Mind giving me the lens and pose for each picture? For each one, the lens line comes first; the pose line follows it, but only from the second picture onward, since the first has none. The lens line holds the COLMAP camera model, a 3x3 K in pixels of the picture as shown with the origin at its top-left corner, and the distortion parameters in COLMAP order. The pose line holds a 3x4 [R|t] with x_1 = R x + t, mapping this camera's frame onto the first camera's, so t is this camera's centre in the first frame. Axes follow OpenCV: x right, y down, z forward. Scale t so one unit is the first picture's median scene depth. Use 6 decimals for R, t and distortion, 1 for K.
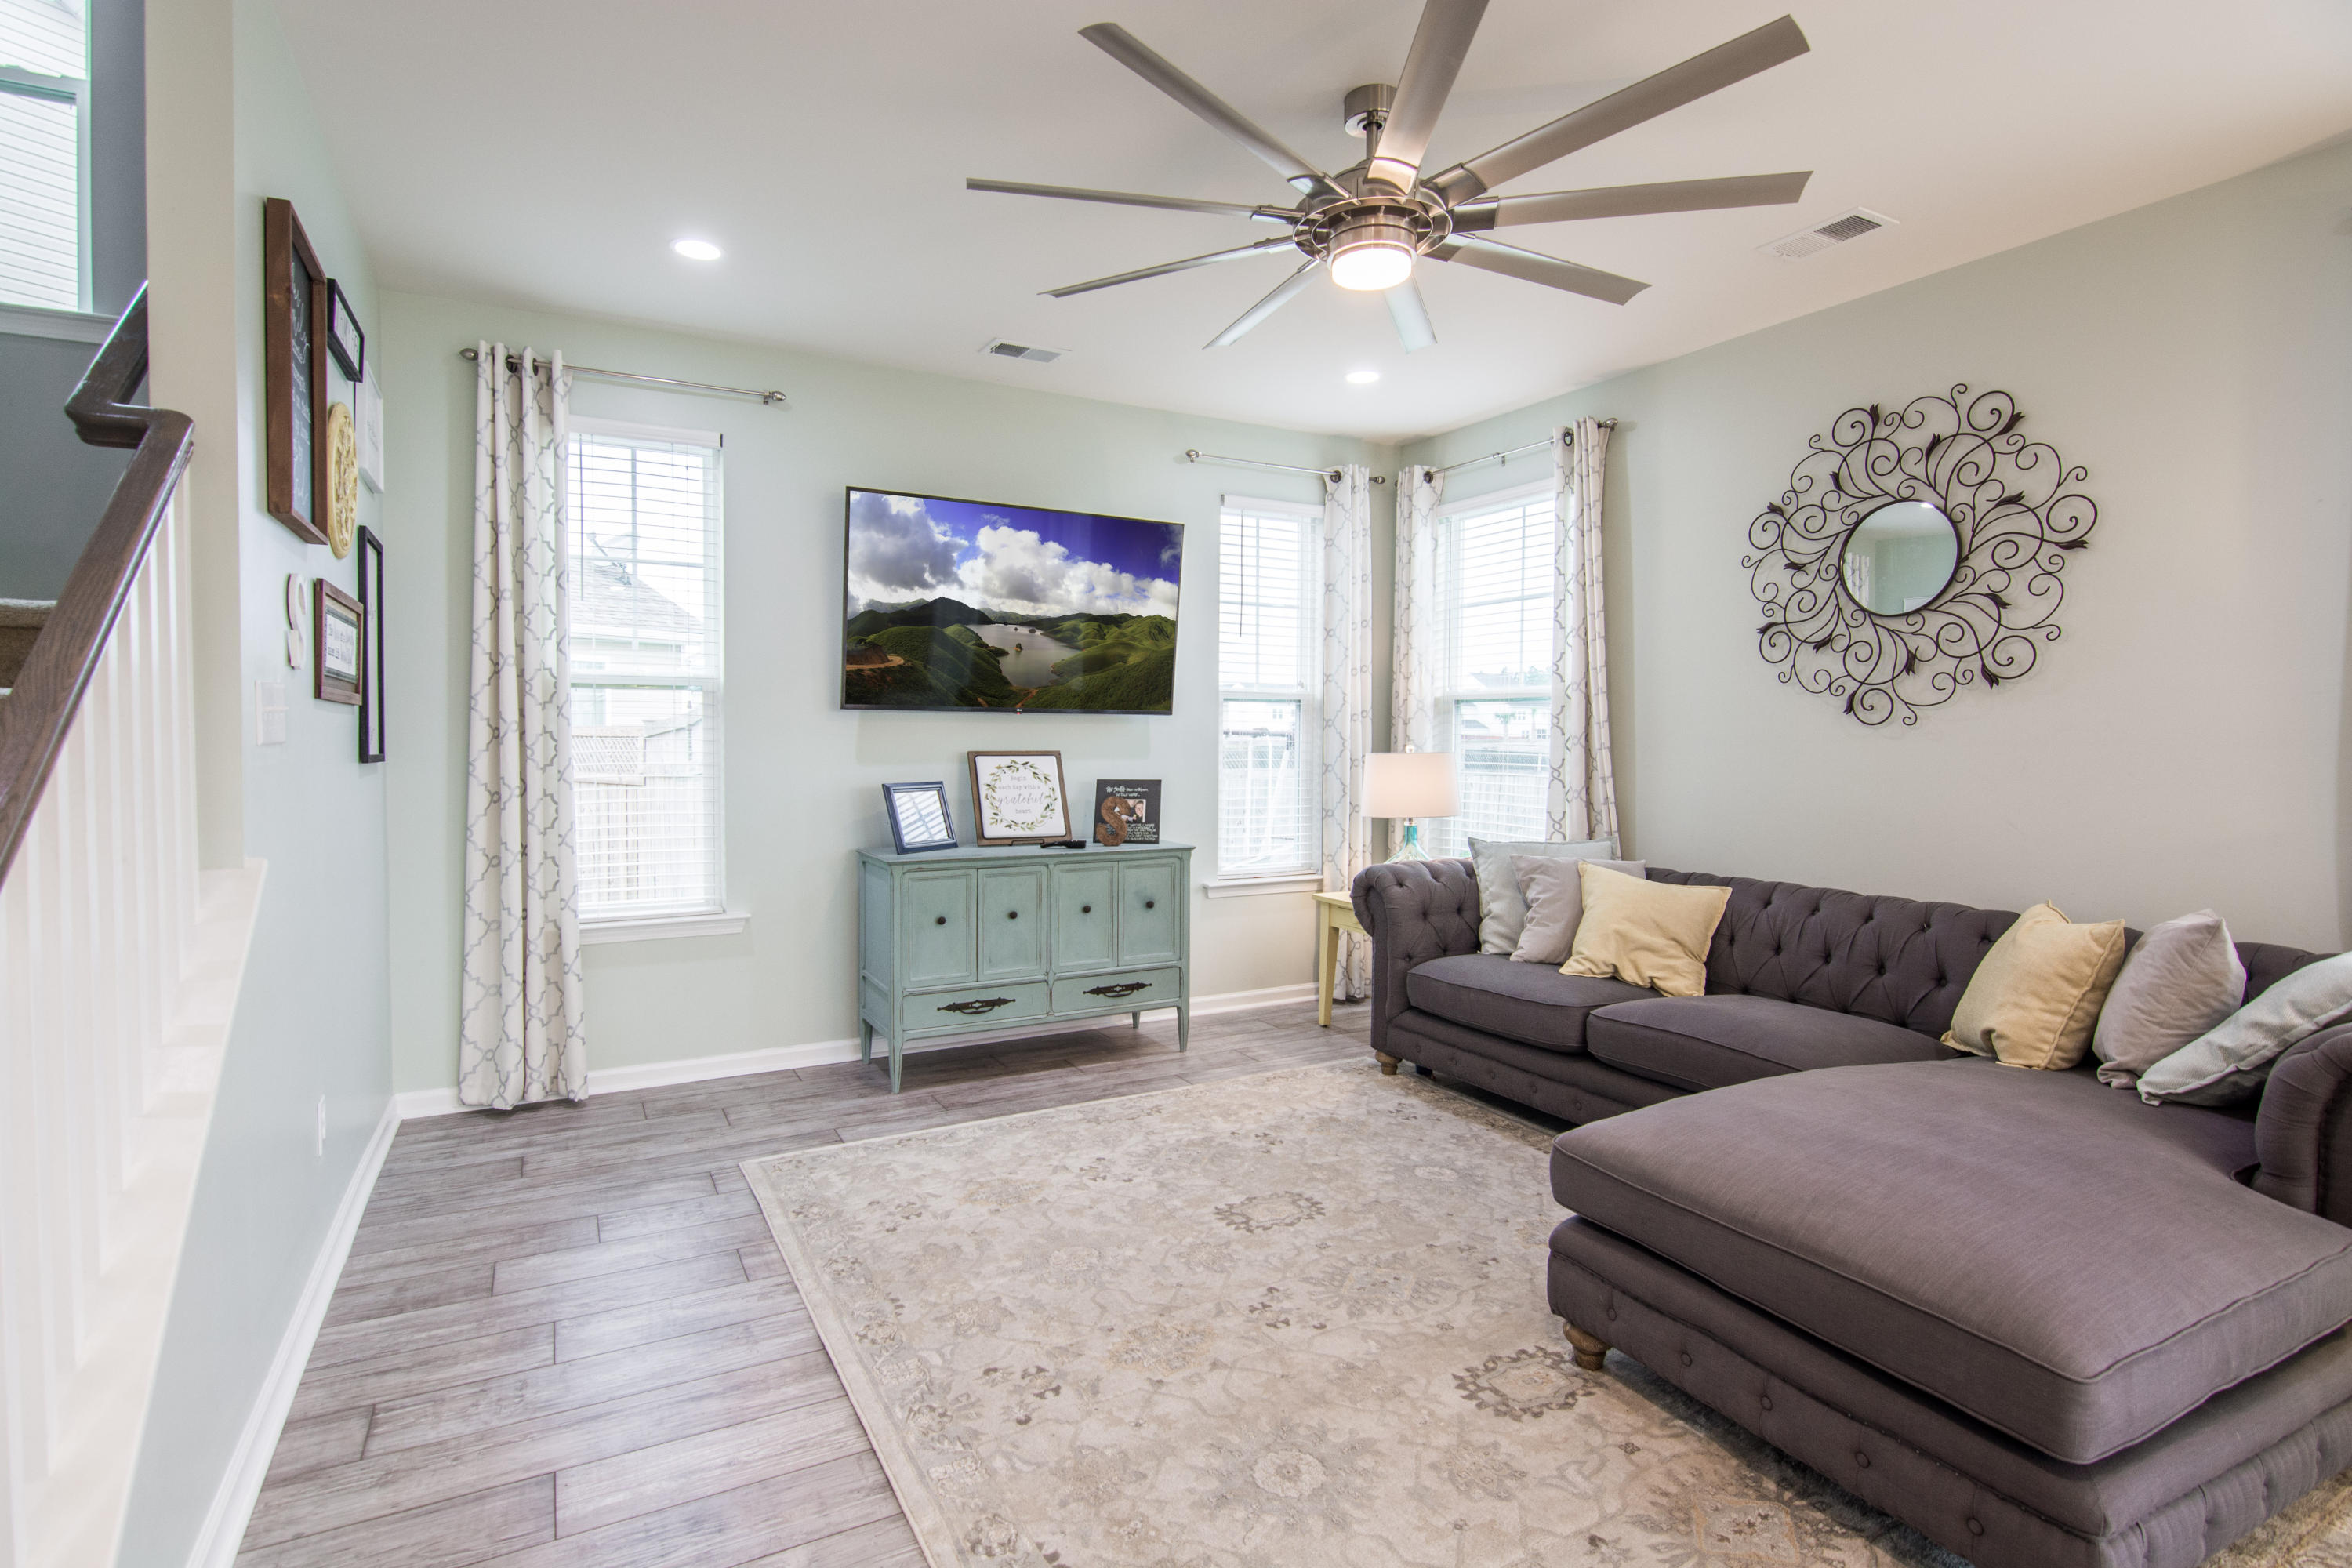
lens RADIAL K [[1141.6, 0, 1170.3], [0, 1141.6, 775.4], [0, 0, 1]] dist [0.018118, -0.014493]
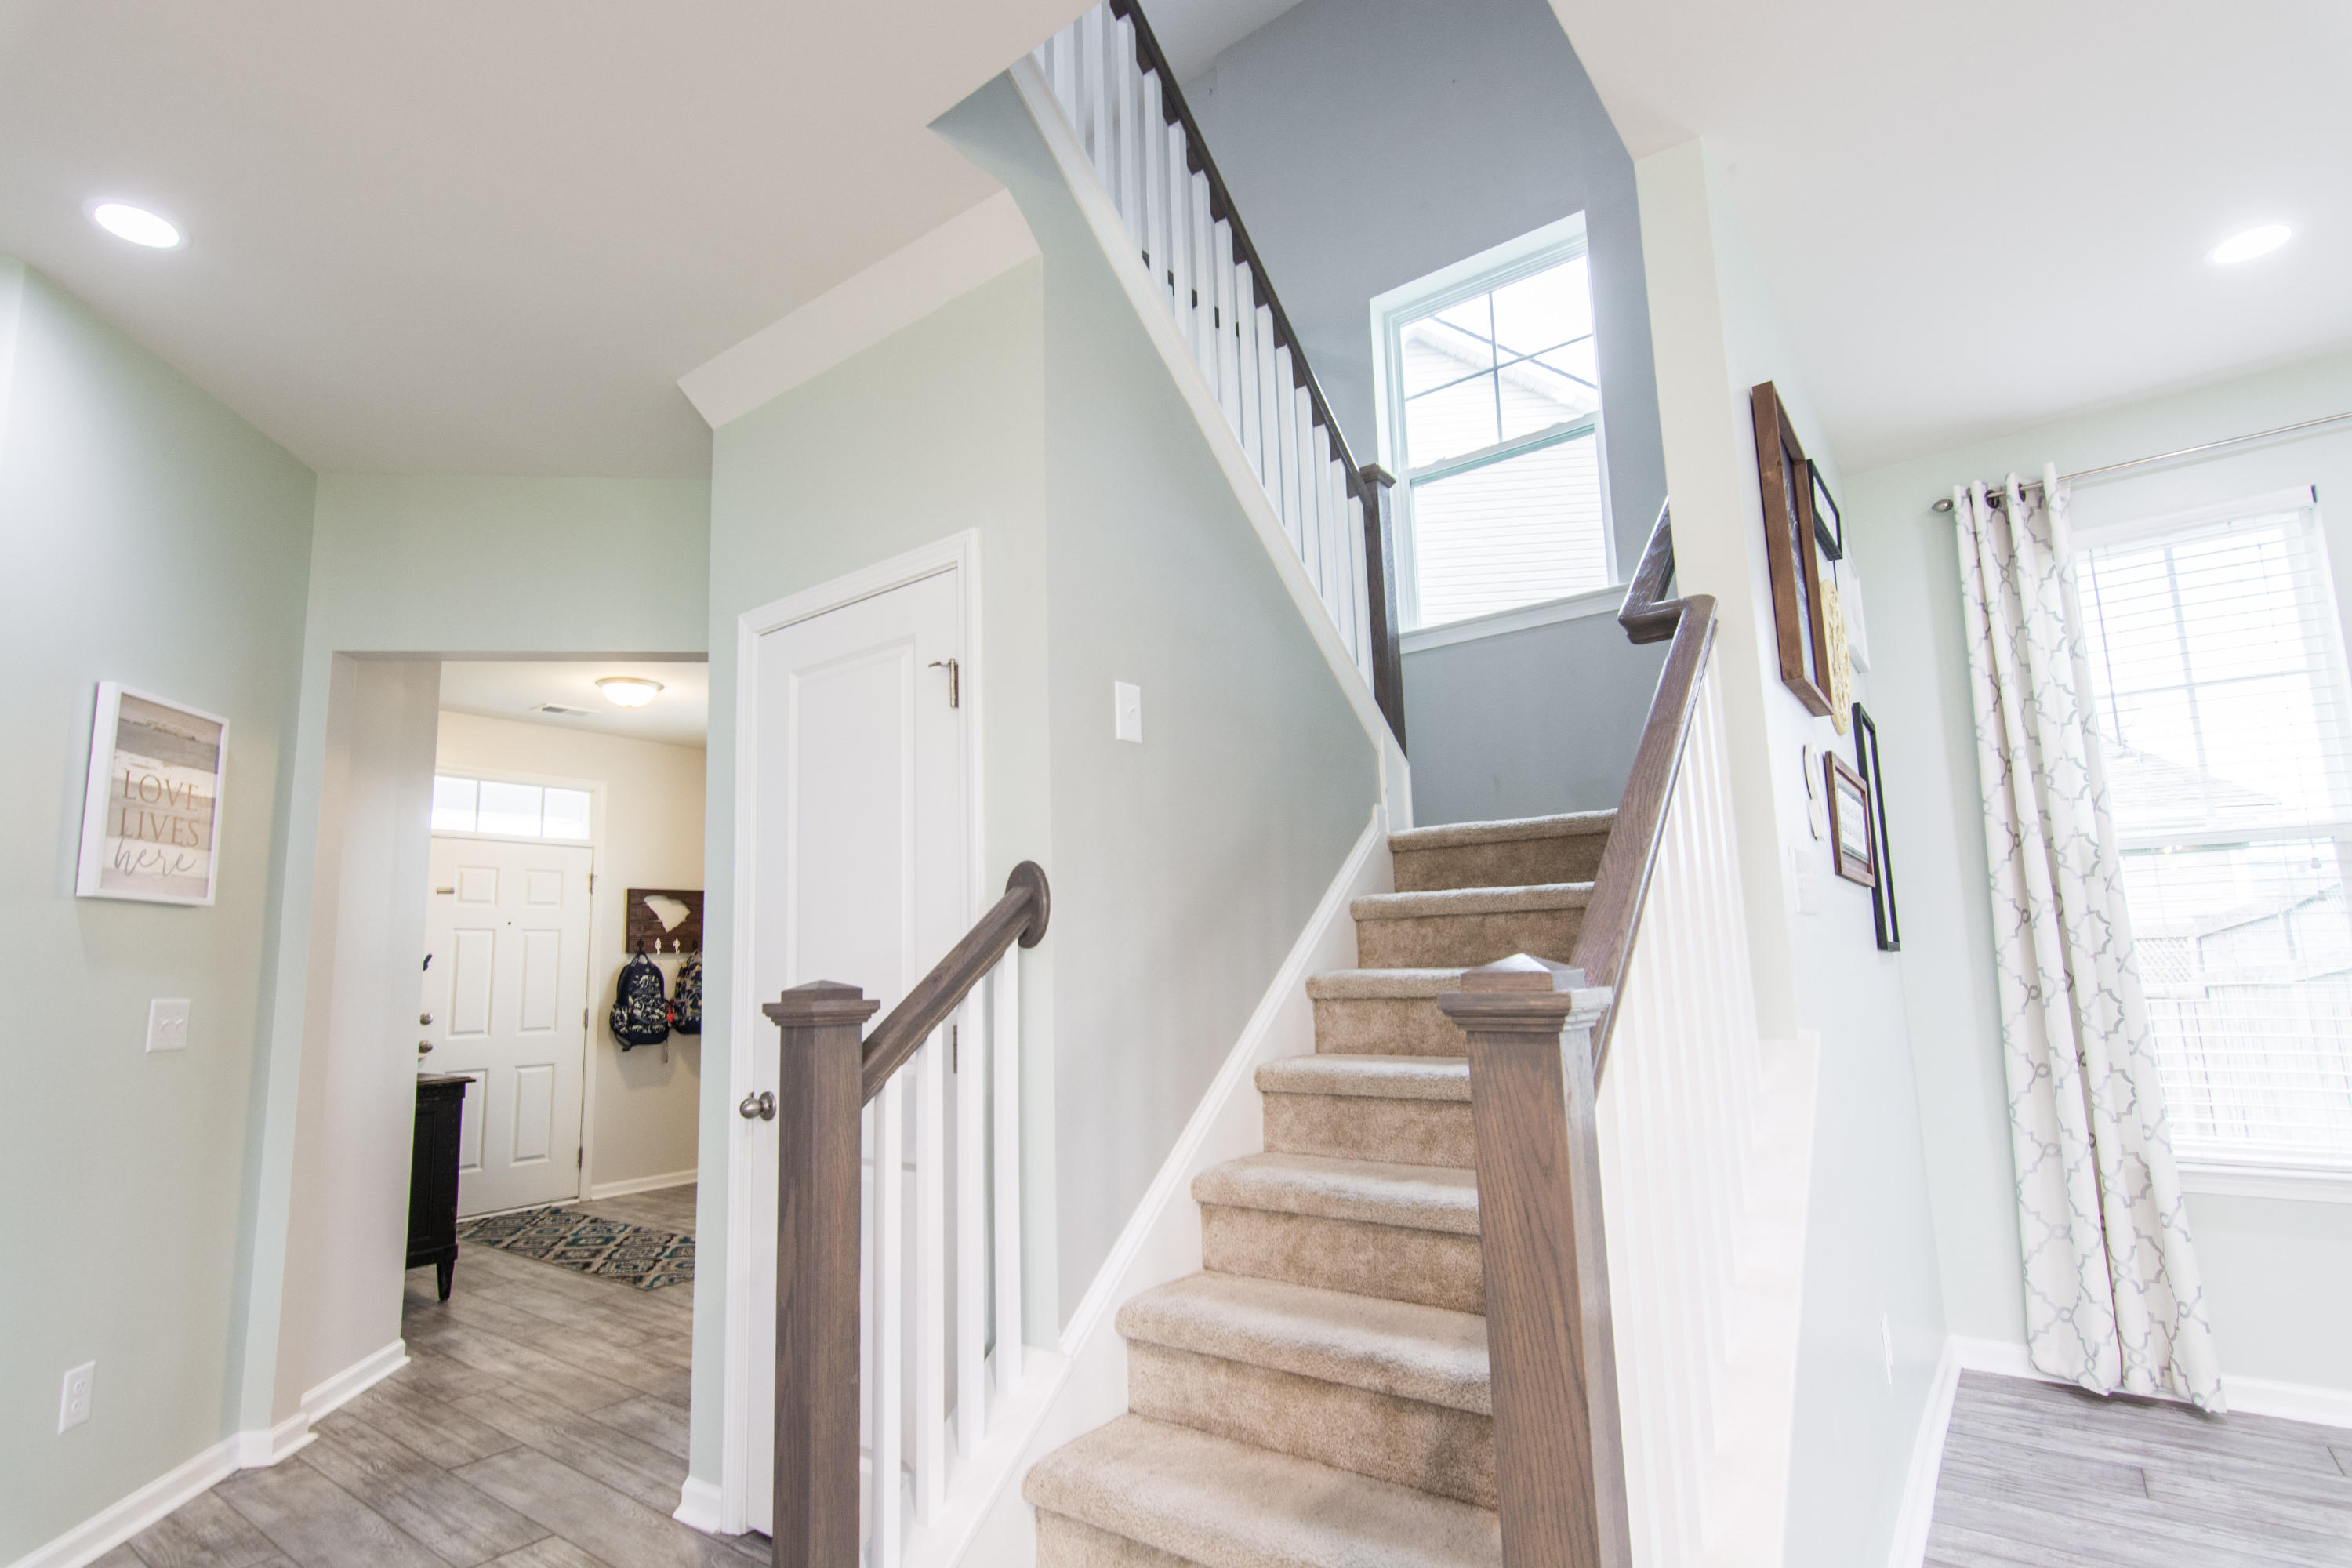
lens RADIAL K [[1131.8, 0, 1123.9], [0, 1131.8, 807.8], [0, 0, 1]] dist [-0.001955, -0.000009]
pose [[0.388158, -0.149870, -0.909325, -0.072429], [-0.003652, 0.986431, -0.164137, 0.023825], [0.921586, 0.067032, 0.382344, 0.057753]]
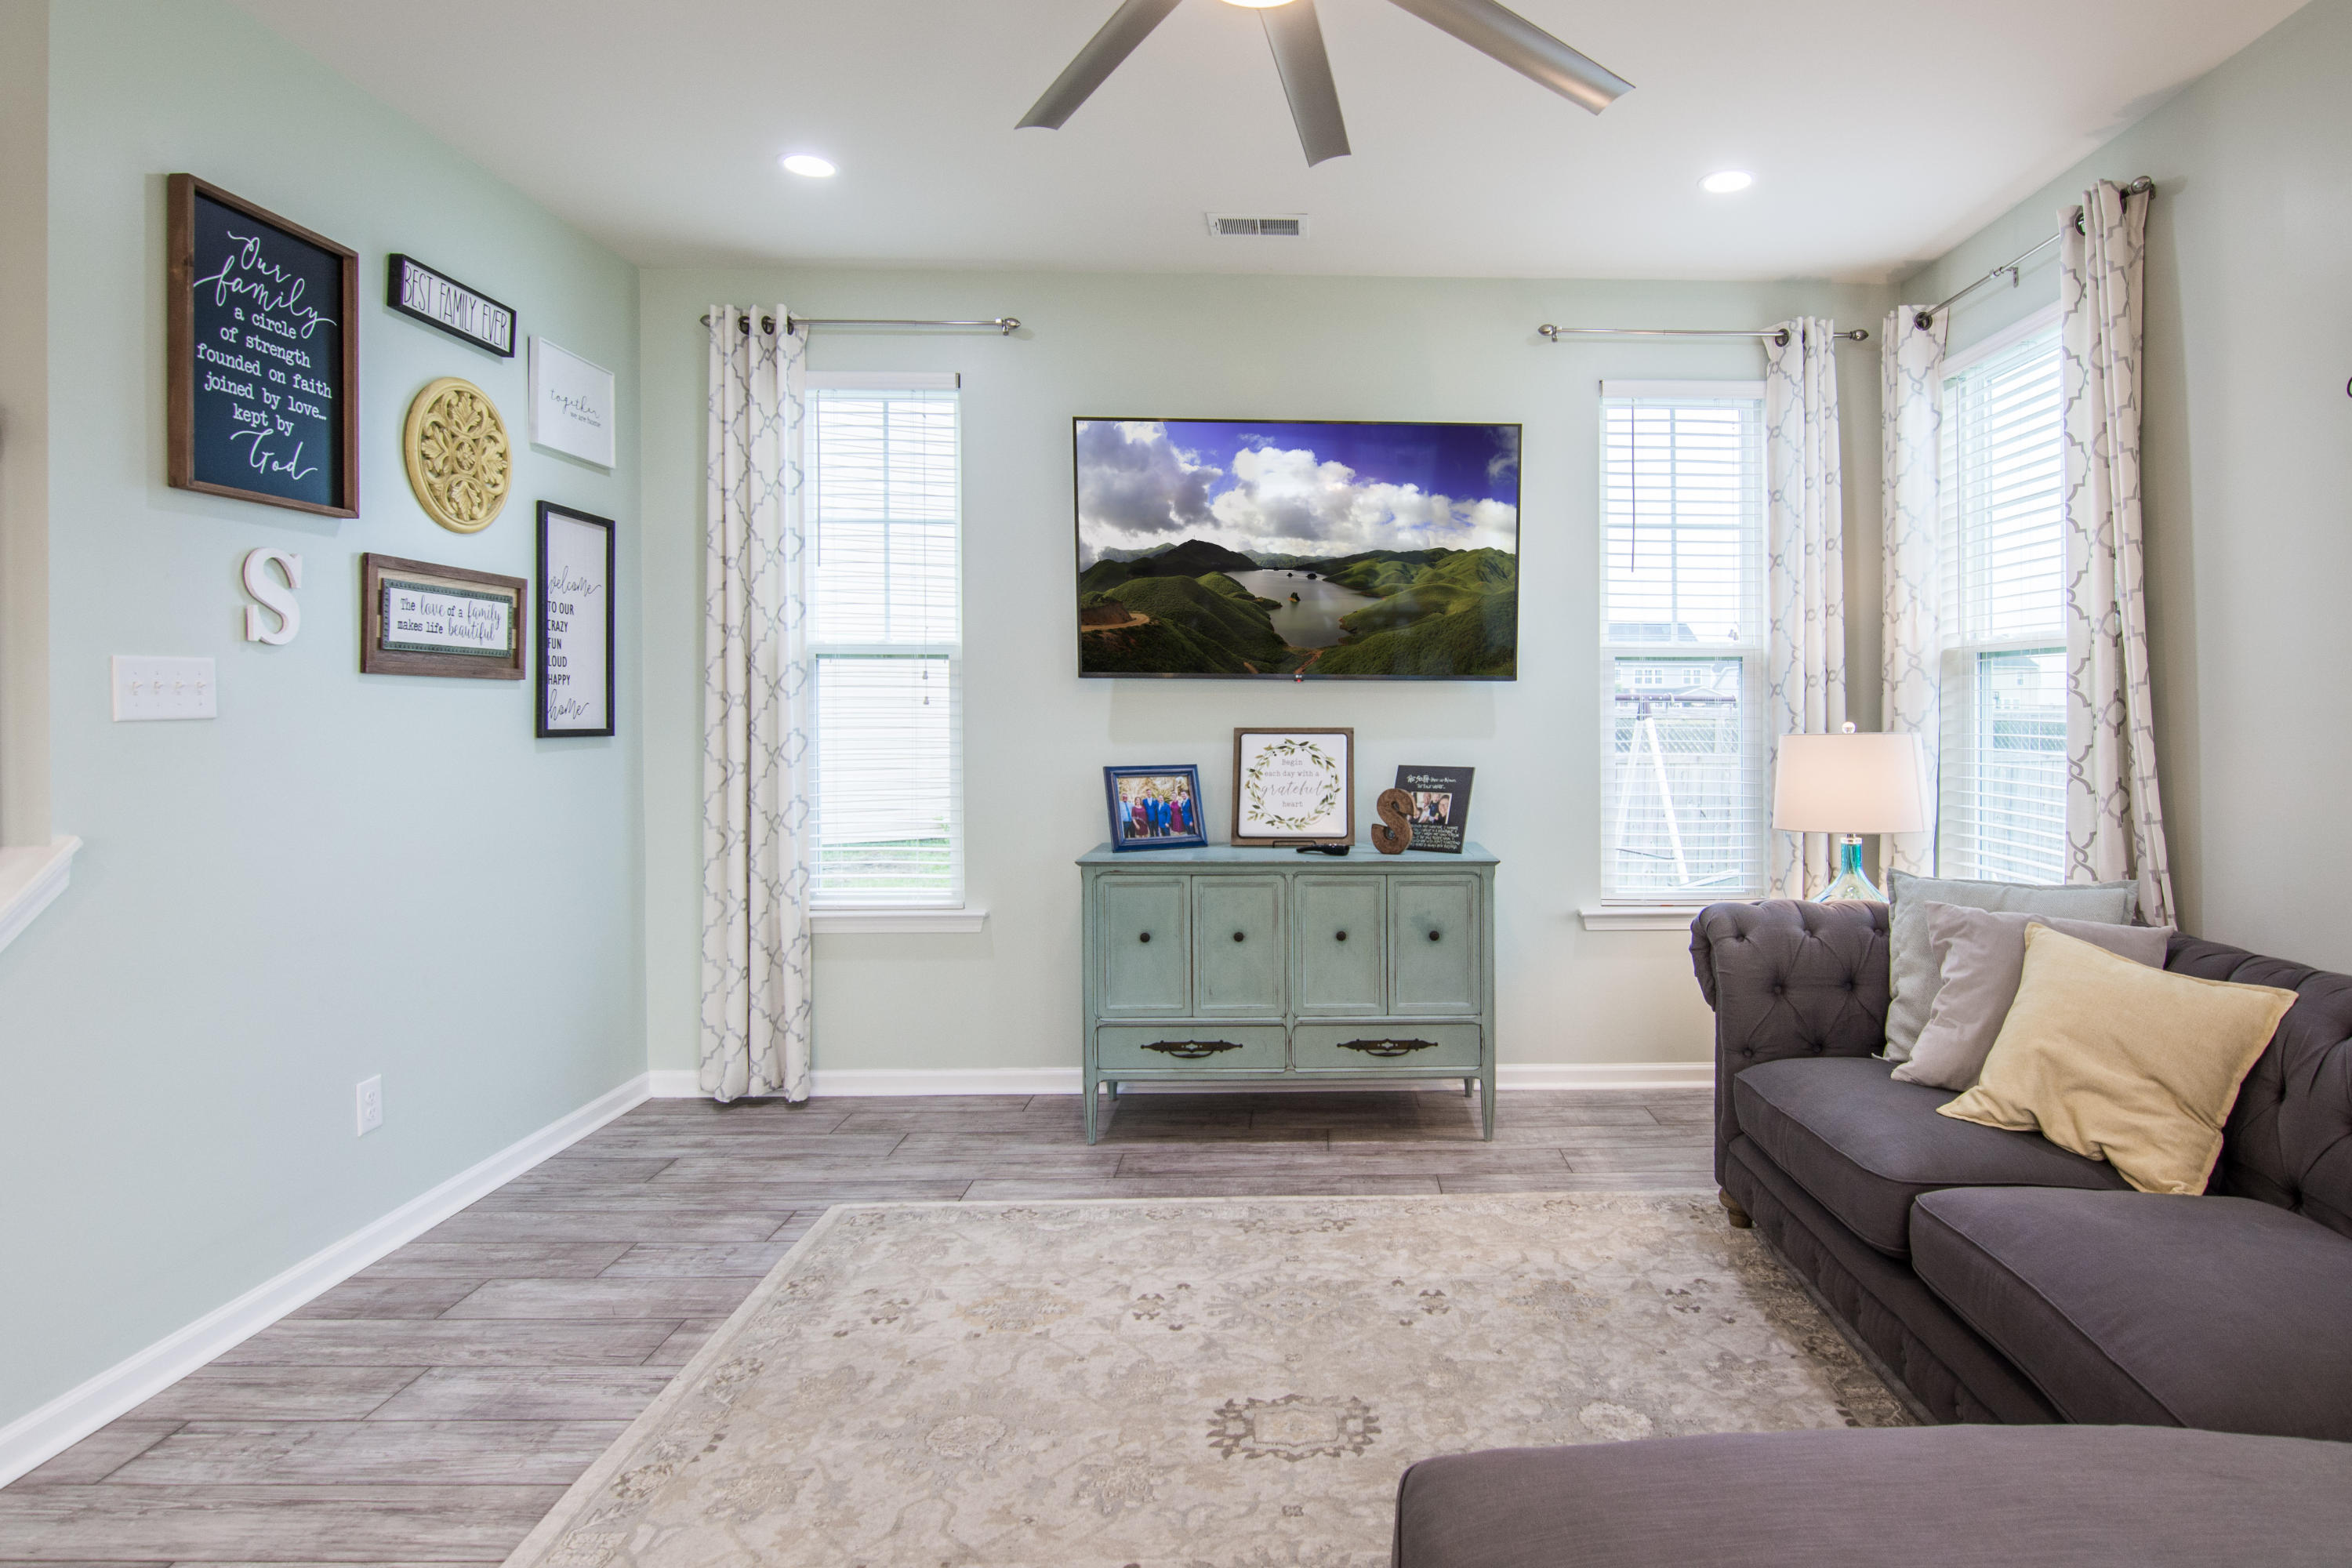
lens RADIAL K [[1265.1, 0, 1353.7], [0, 1265.1, 717.1], [0, 0, 1]] dist [-0.000567, -0.008384]
pose [[0.898058, 0.001484, -0.439874, 0.347263], [-0.013982, 0.999585, -0.025175, -0.008743], [0.439654, 0.028759, 0.897707, 0.274972]]
